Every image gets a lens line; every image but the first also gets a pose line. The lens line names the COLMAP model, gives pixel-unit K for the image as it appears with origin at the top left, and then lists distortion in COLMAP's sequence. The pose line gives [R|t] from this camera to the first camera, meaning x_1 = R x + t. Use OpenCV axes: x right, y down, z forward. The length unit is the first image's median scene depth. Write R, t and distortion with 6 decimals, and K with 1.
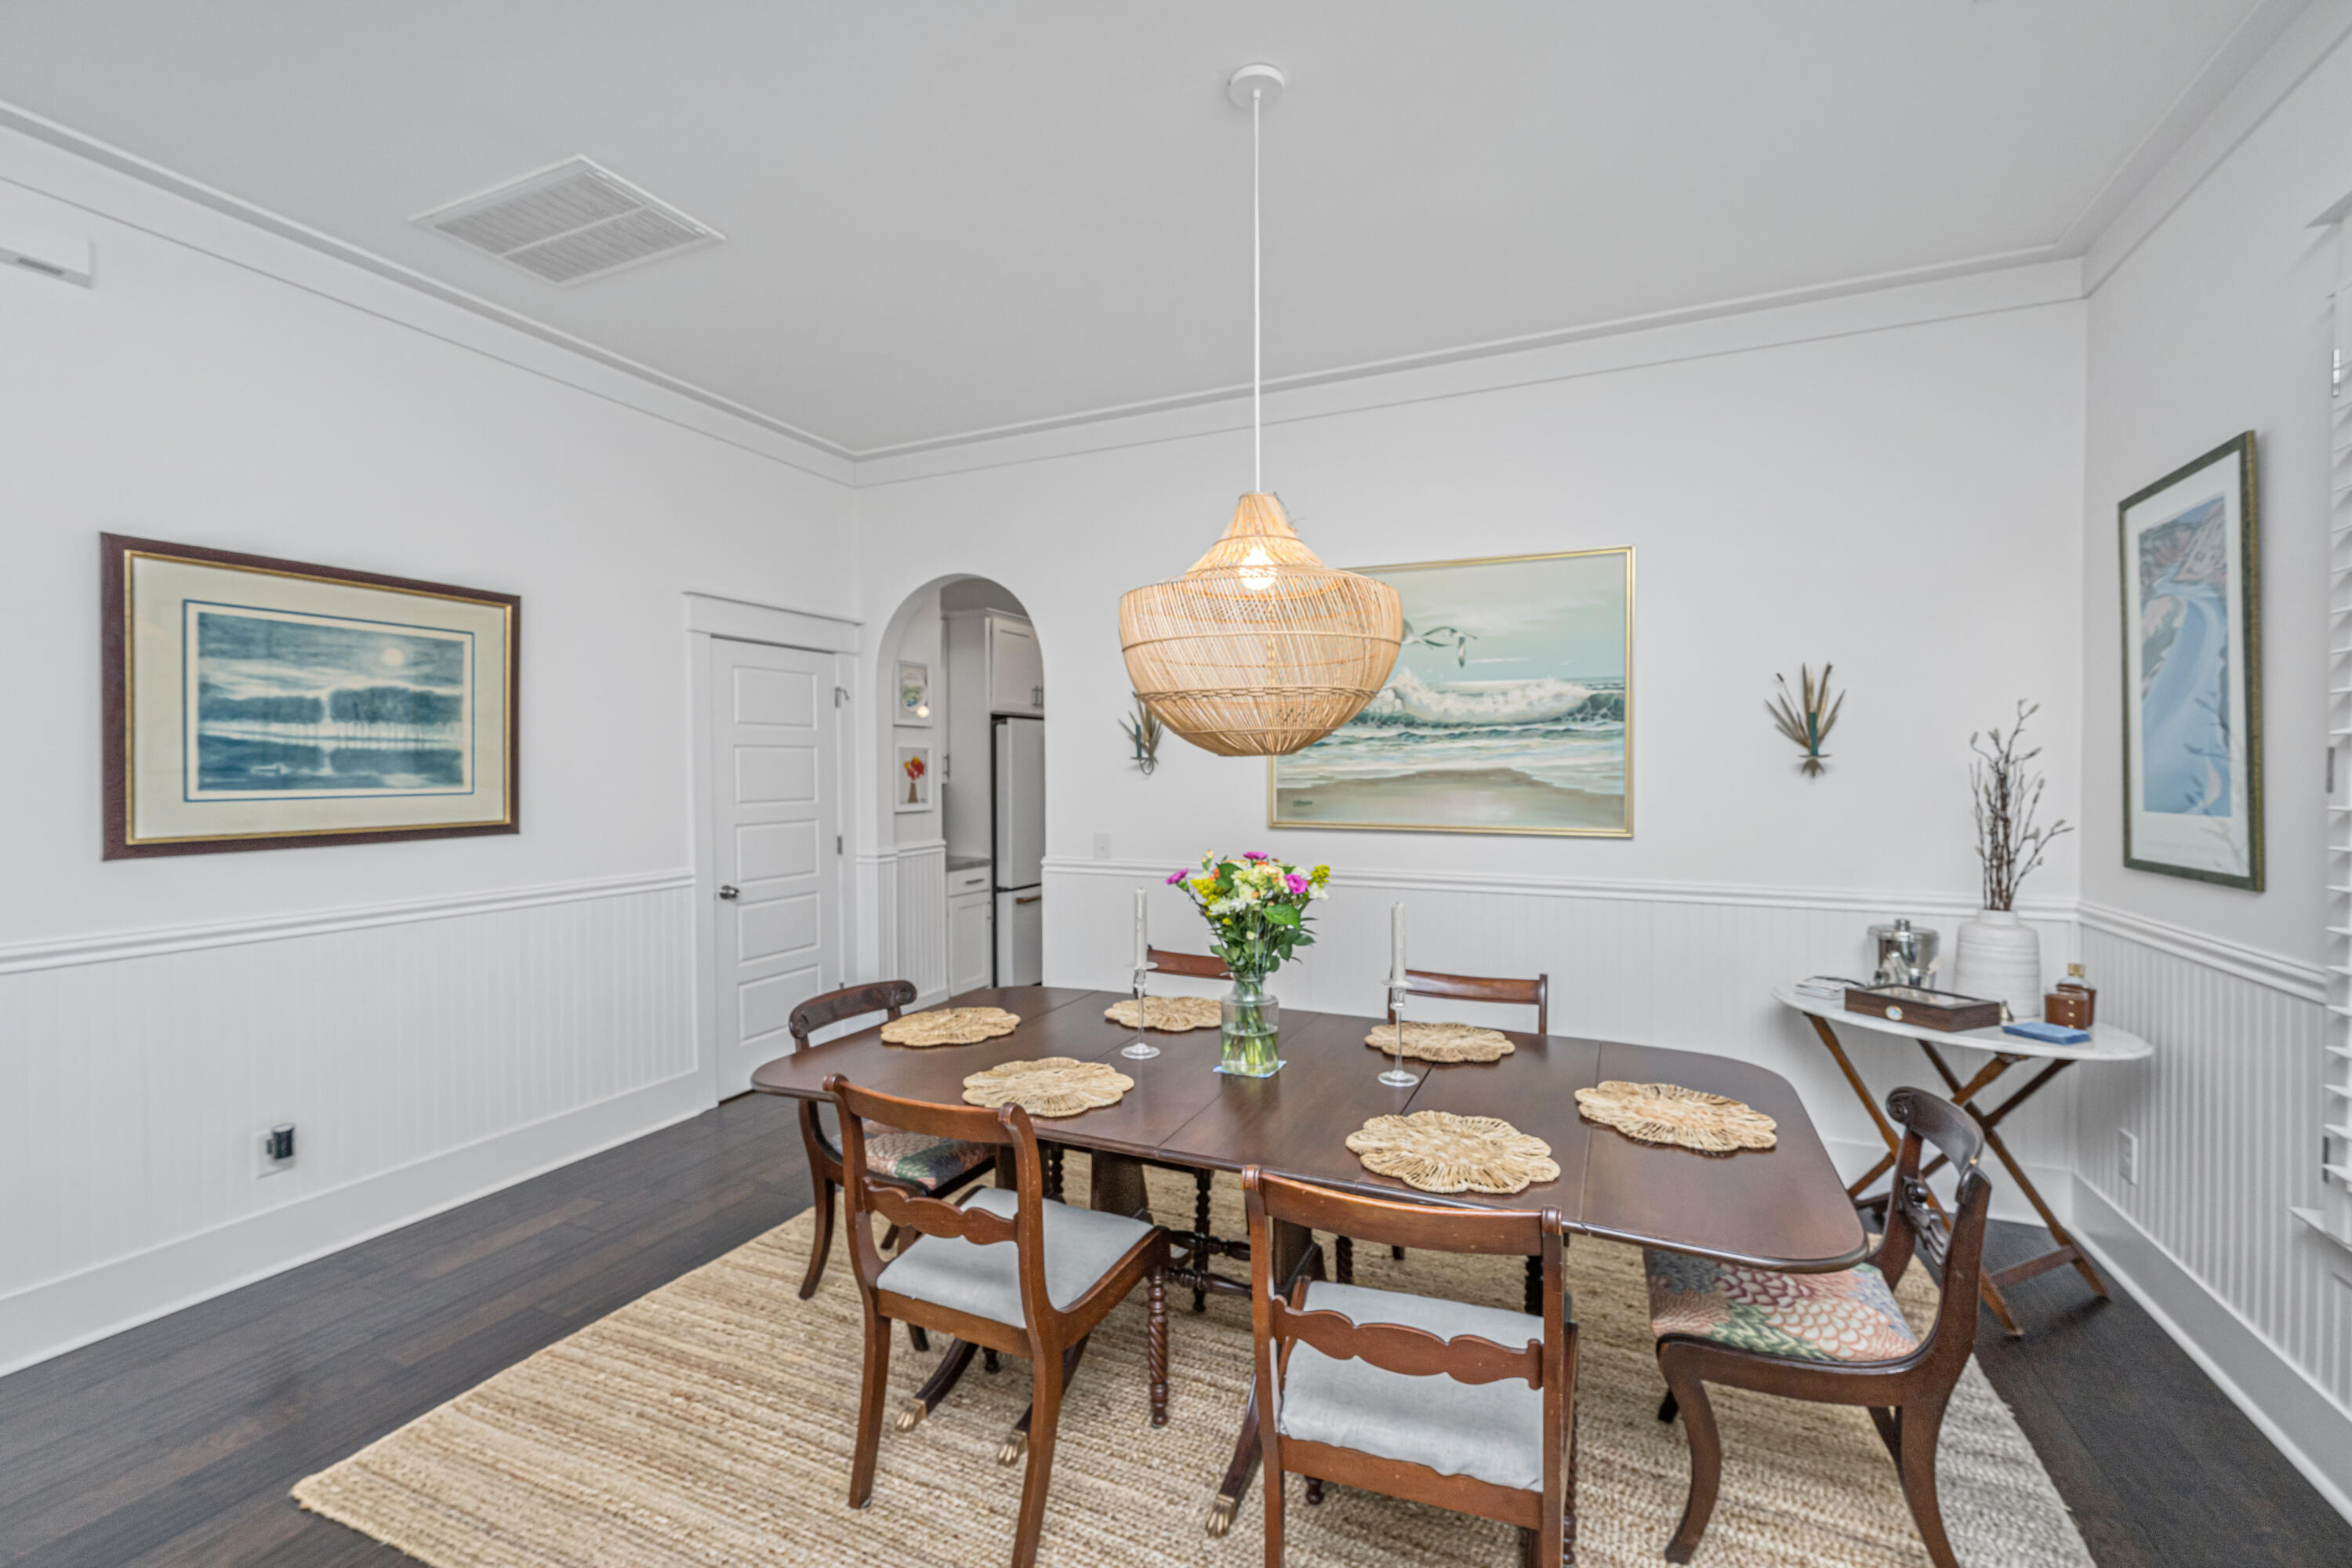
lens RADIAL K [[894.2, 0, 1224.8], [0, 894.2, 772.5], [0, 0, 1]] dist [0.000682, -0.000025]
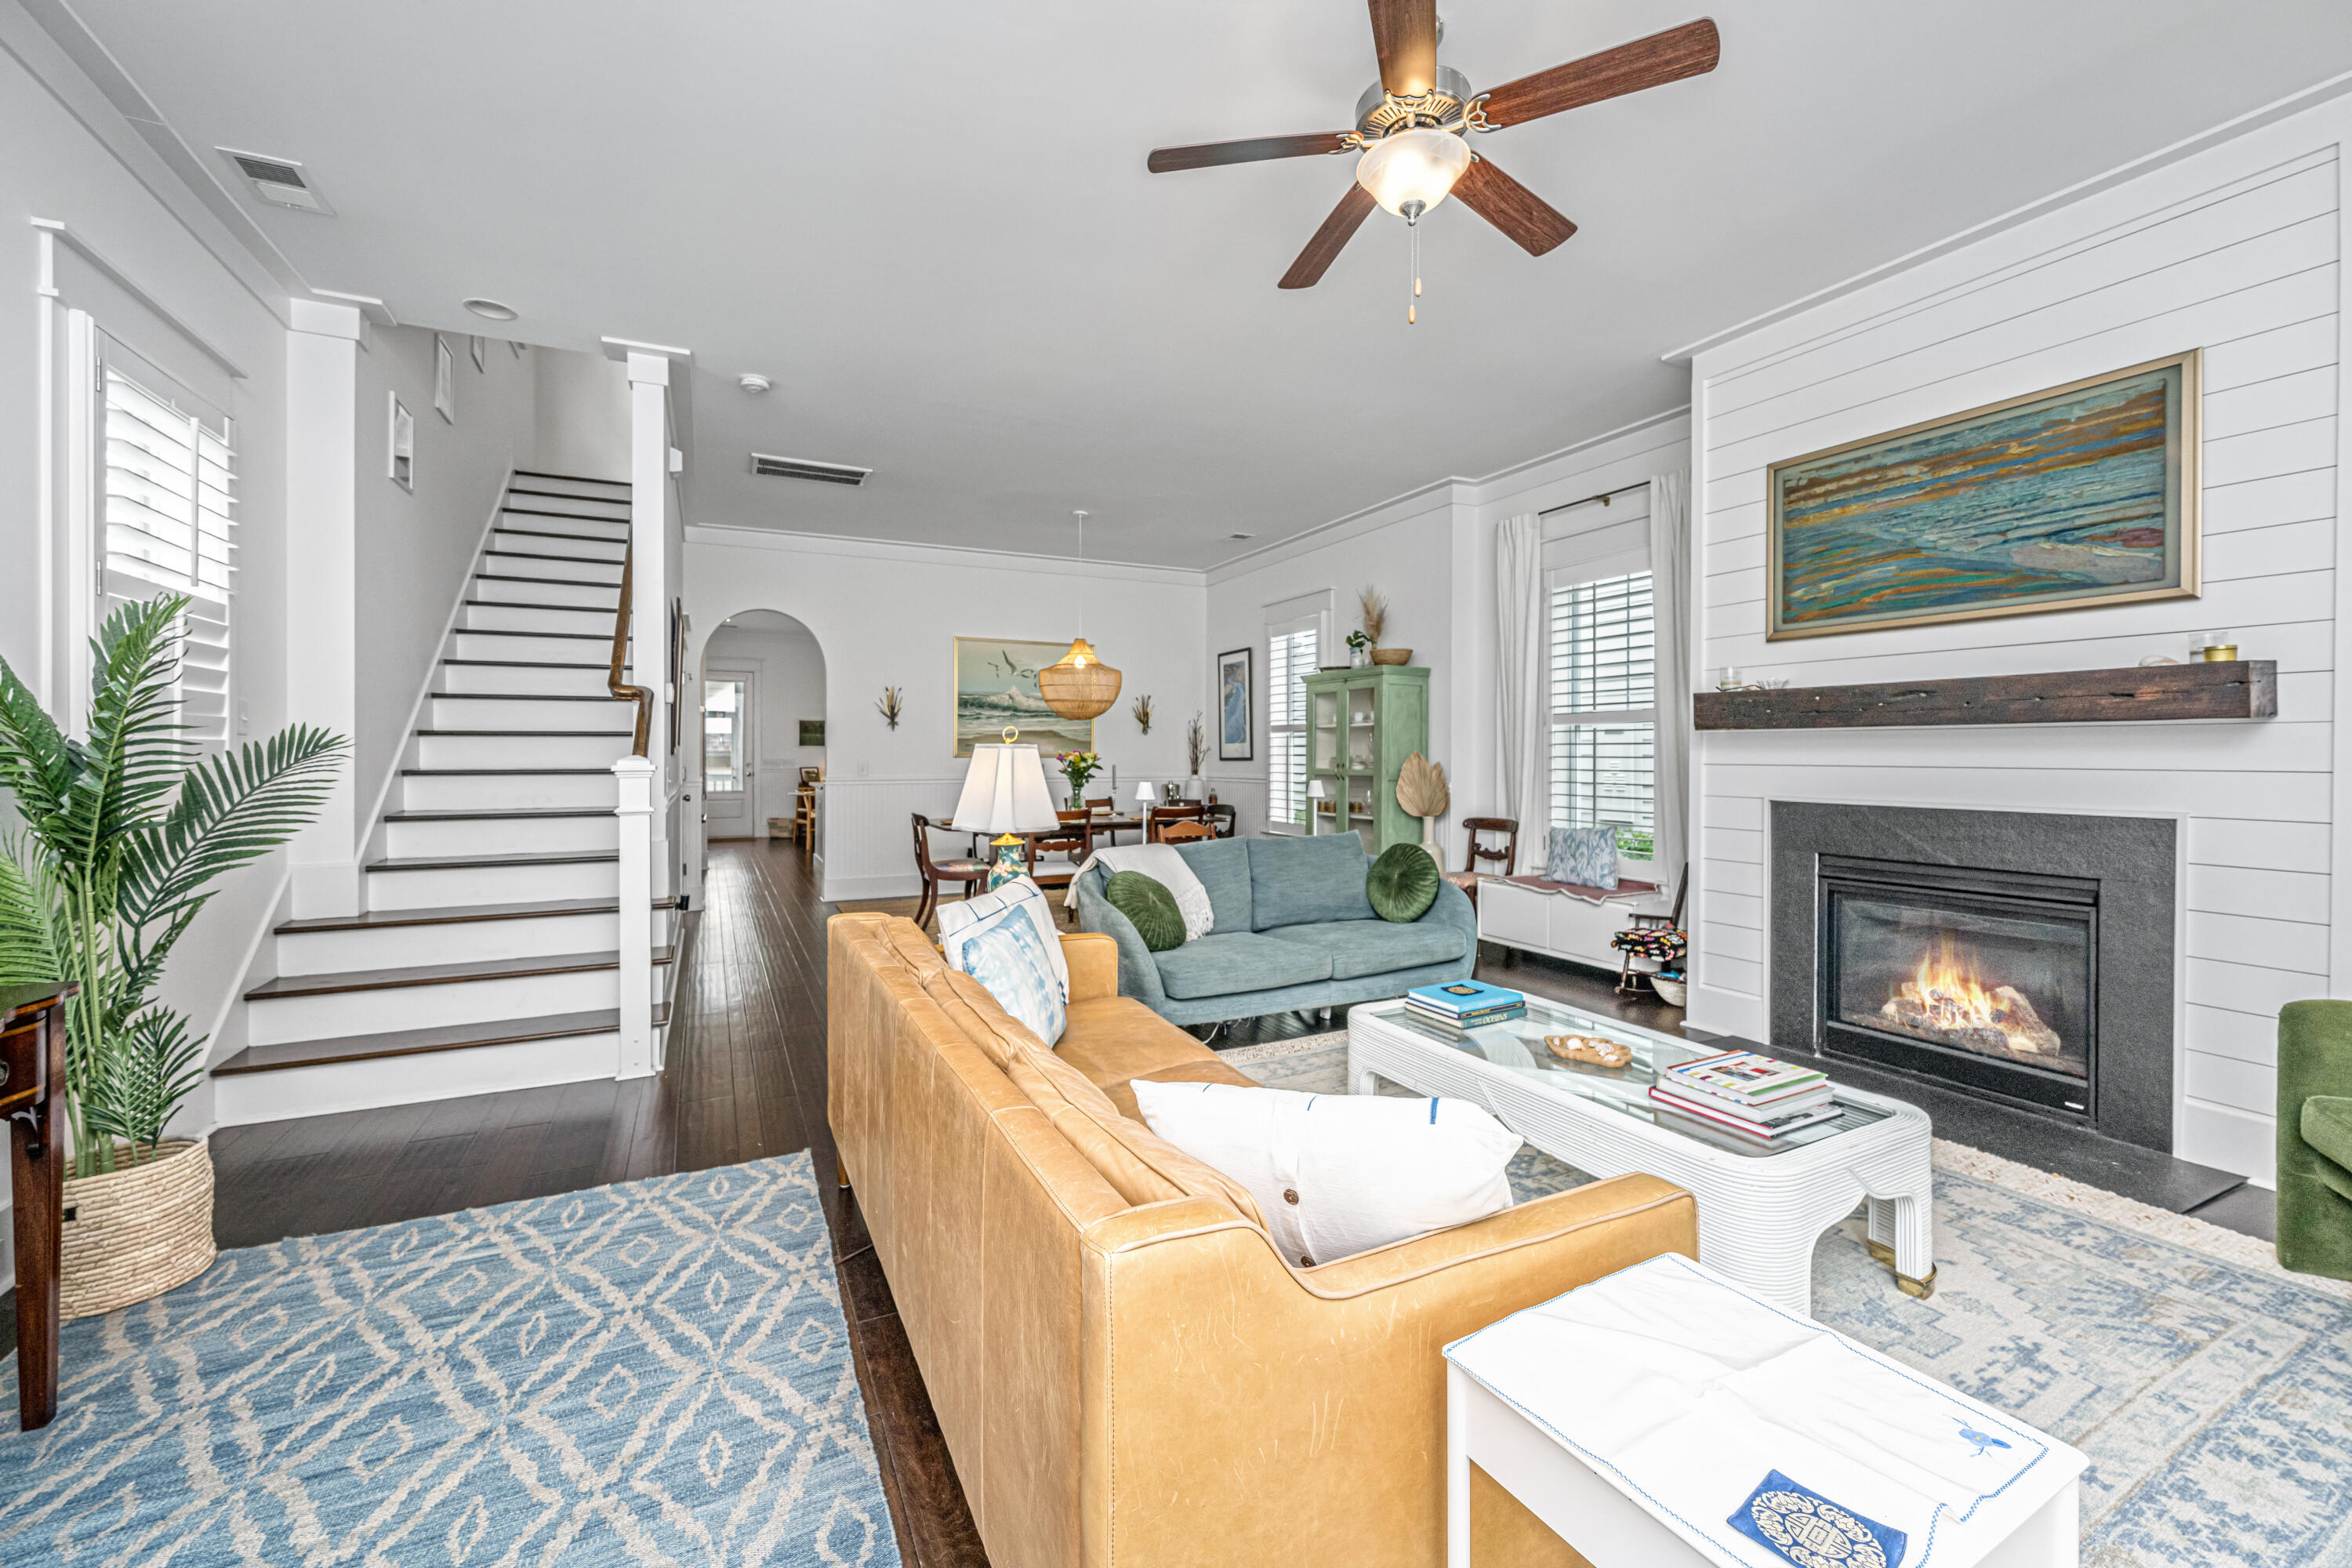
lens RADIAL K [[948.5, 0, 1175.7], [0, 948.5, 757.8], [0, 0, 1]] dist [0.002131, 0.000671]
pose [[0.625584, -0.003127, 0.780151, -1.496327], [0.007561, 0.999969, -0.002055, 0.079262], [-0.780120, 0.007185, 0.625588, -0.879978]]
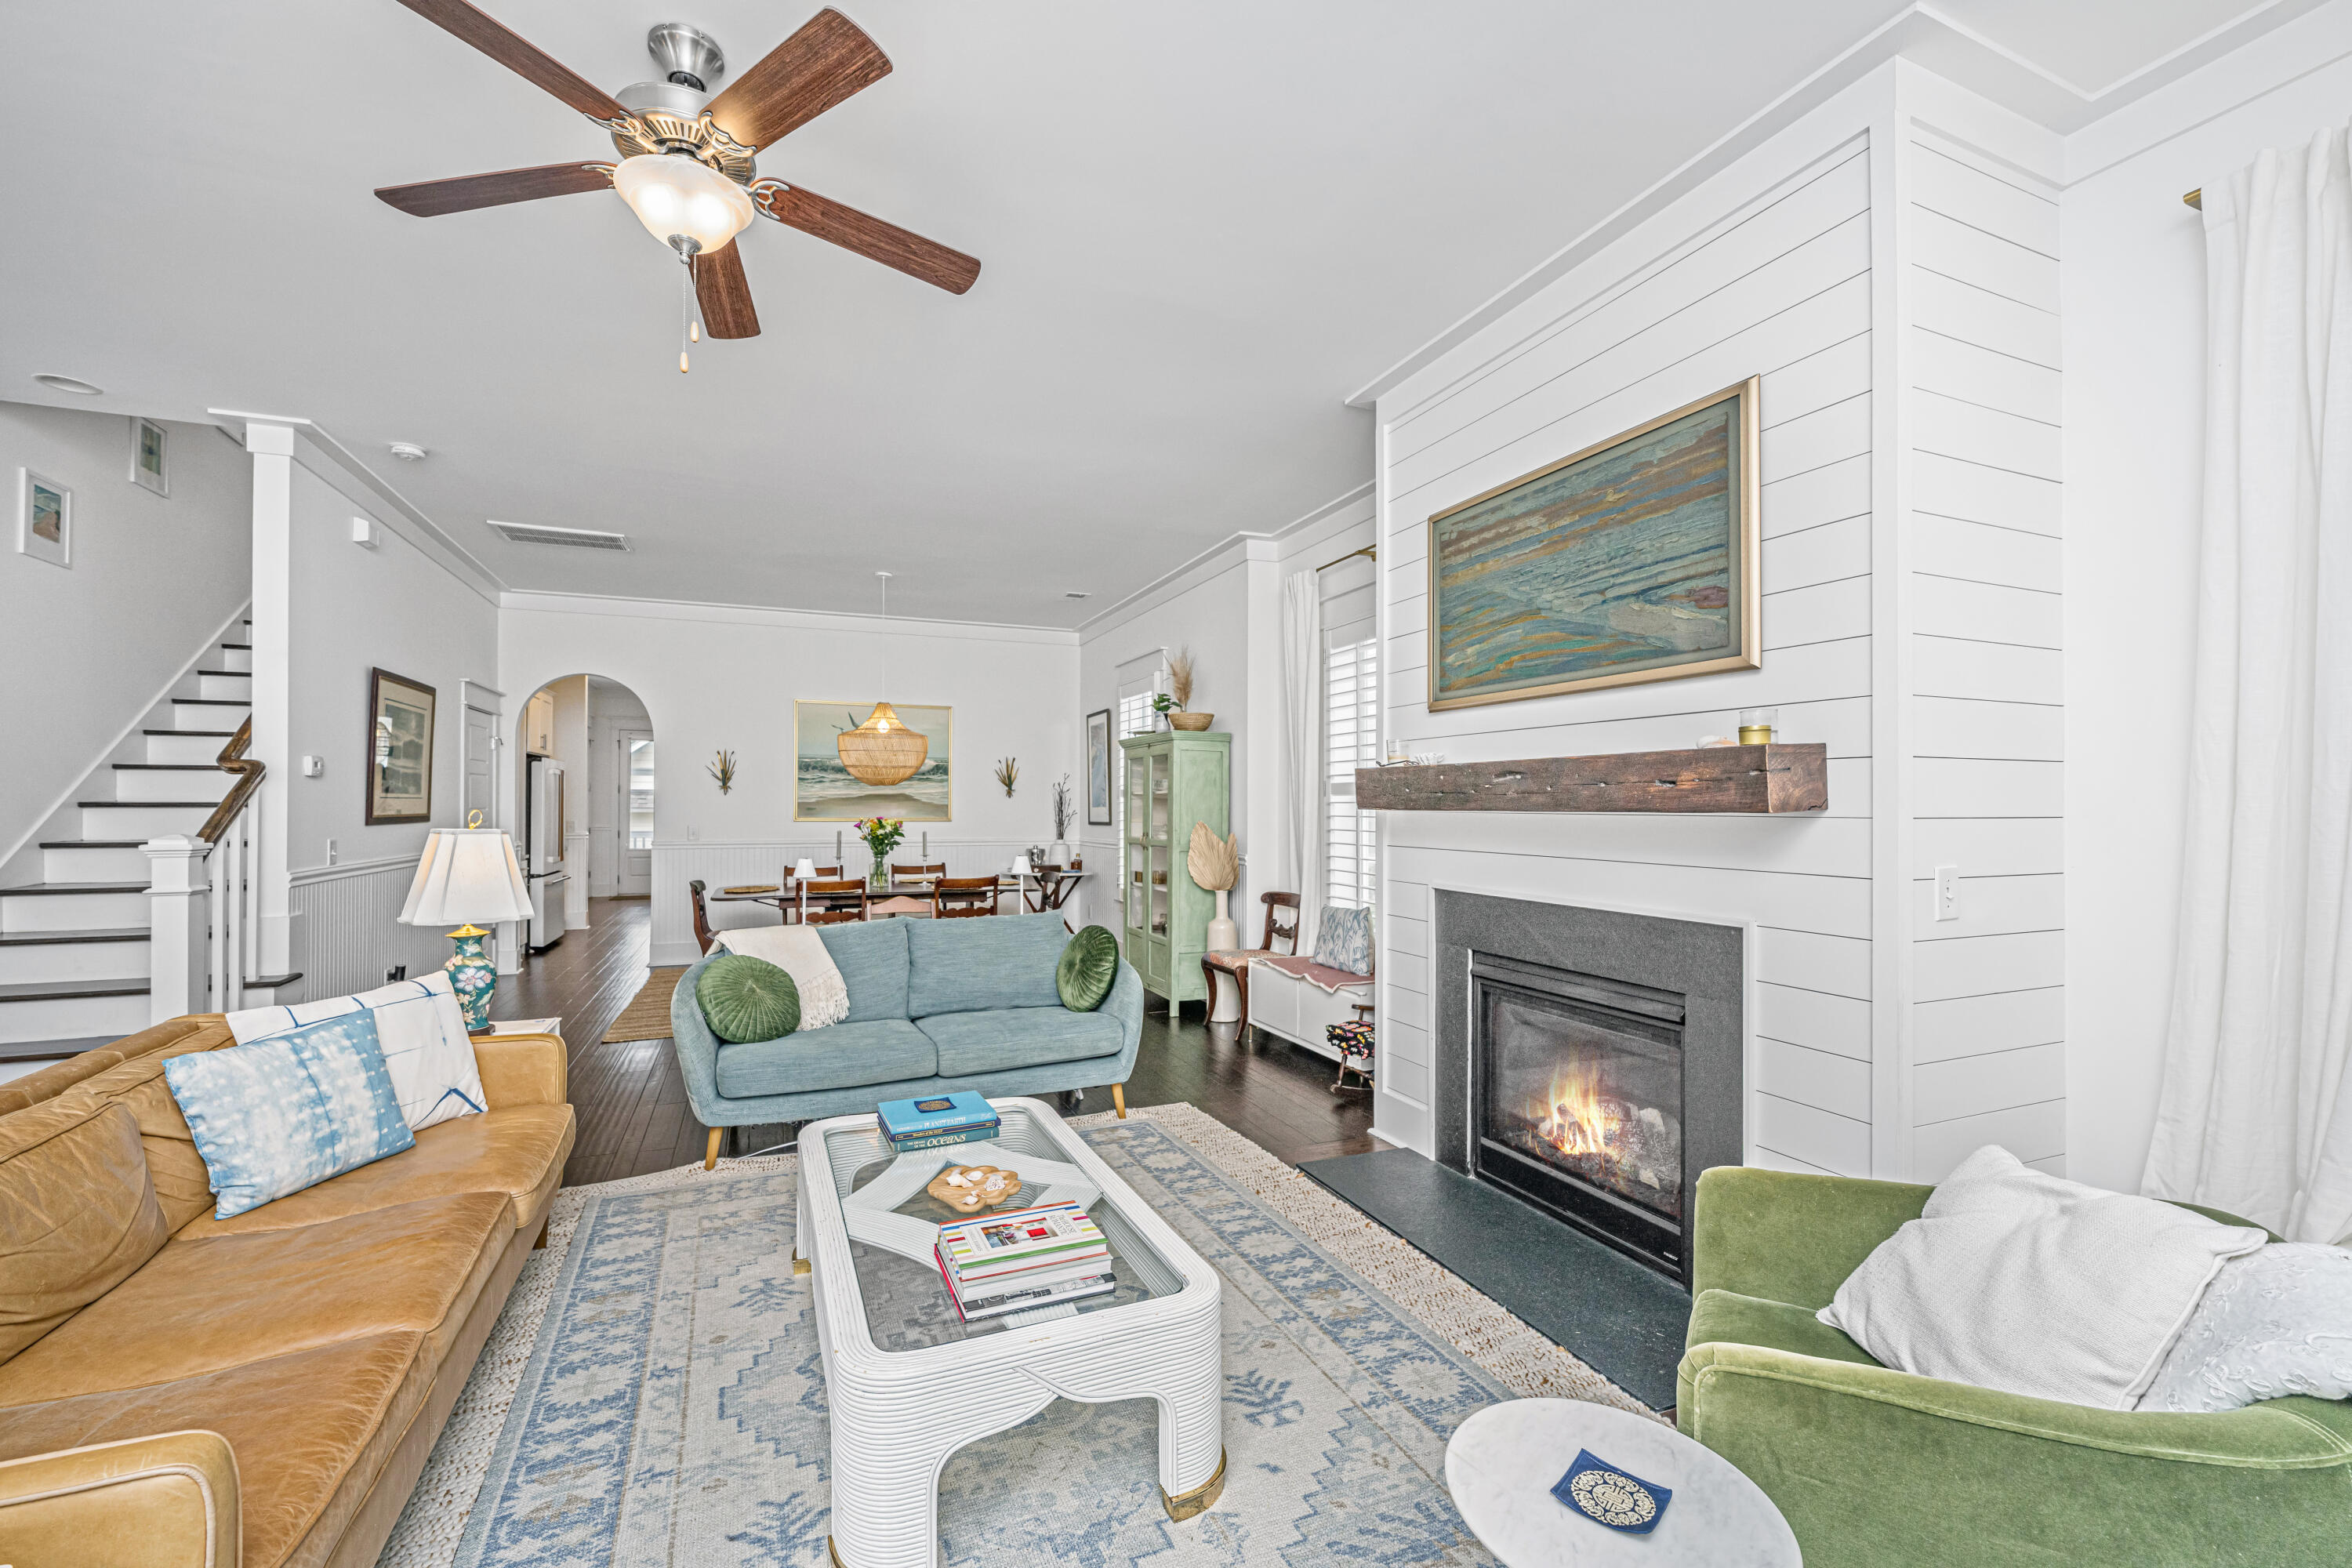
lens RADIAL K [[944.6, 0, 1172.1], [0, 944.6, 798.2], [0, 0, 1]] dist [-0.000625, 0.000158]
pose [[0.680774, 0.009591, 0.732431, -1.051868], [0.001891, 0.999888, -0.014851, 0.047514], [-0.732491, 0.011495, 0.680680, -1.252926]]
